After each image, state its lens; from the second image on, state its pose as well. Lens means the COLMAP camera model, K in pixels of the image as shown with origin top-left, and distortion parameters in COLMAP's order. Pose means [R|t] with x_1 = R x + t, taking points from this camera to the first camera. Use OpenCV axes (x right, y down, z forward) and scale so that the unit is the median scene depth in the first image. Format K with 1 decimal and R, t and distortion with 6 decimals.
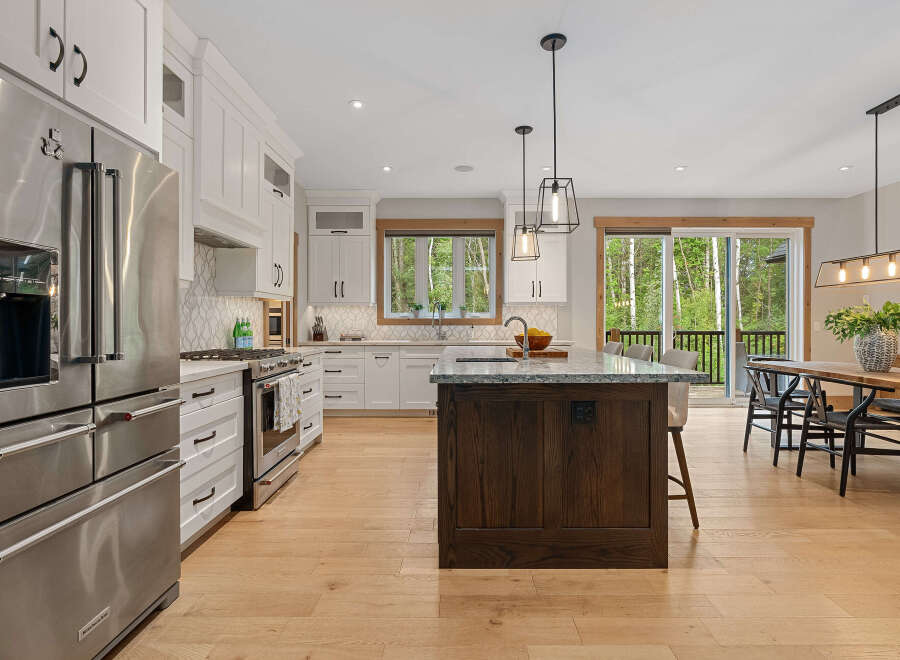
lens RADIAL K [[457.4, 0, 457.7], [0, 457.4, 326.5], [0, 0, 1]] dist [-0.000362, 0.000353]
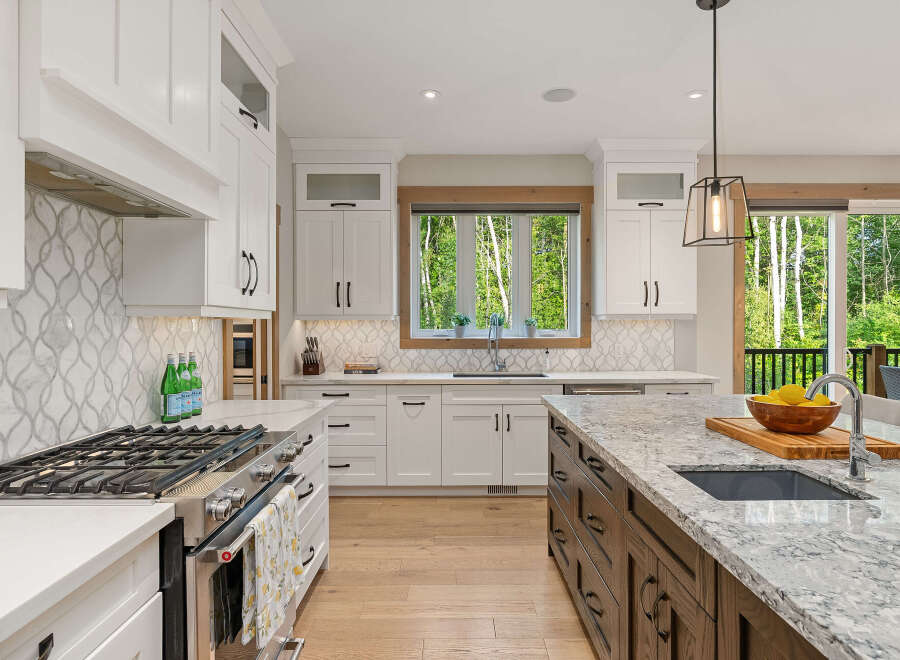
lens RADIAL K [[501.8, 0, 450.0], [0, 501.8, 330.0], [0, 0, 1]] dist [0.006601, 0.000745]
pose [[0.999908, -0.001853, 0.013410, -0.118694], [0.001792, 0.999988, 0.004487, -0.034369], [-0.013418, -0.004463, 0.999900, 0.293390]]
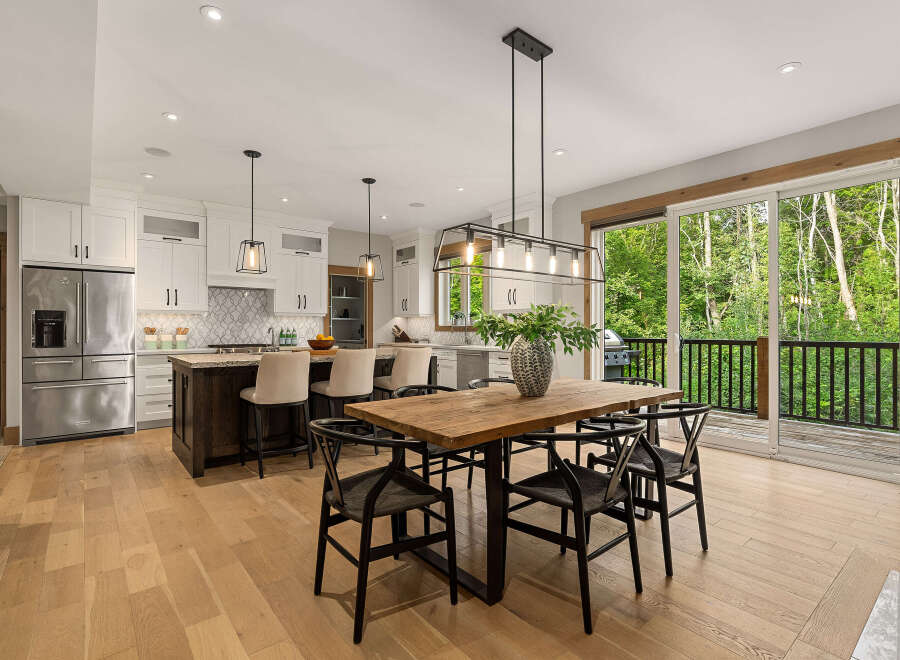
lens RADIAL K [[457.4, 0, 457.7], [0, 457.4, 326.5], [0, 0, 1]] dist [-0.000362, 0.000353]
pose [[0.646779, -0.007103, -0.762644, 0.864165], [0.004098, 0.999975, -0.005838, -0.008708], [0.762666, 0.000651, 0.646792, 0.238323]]
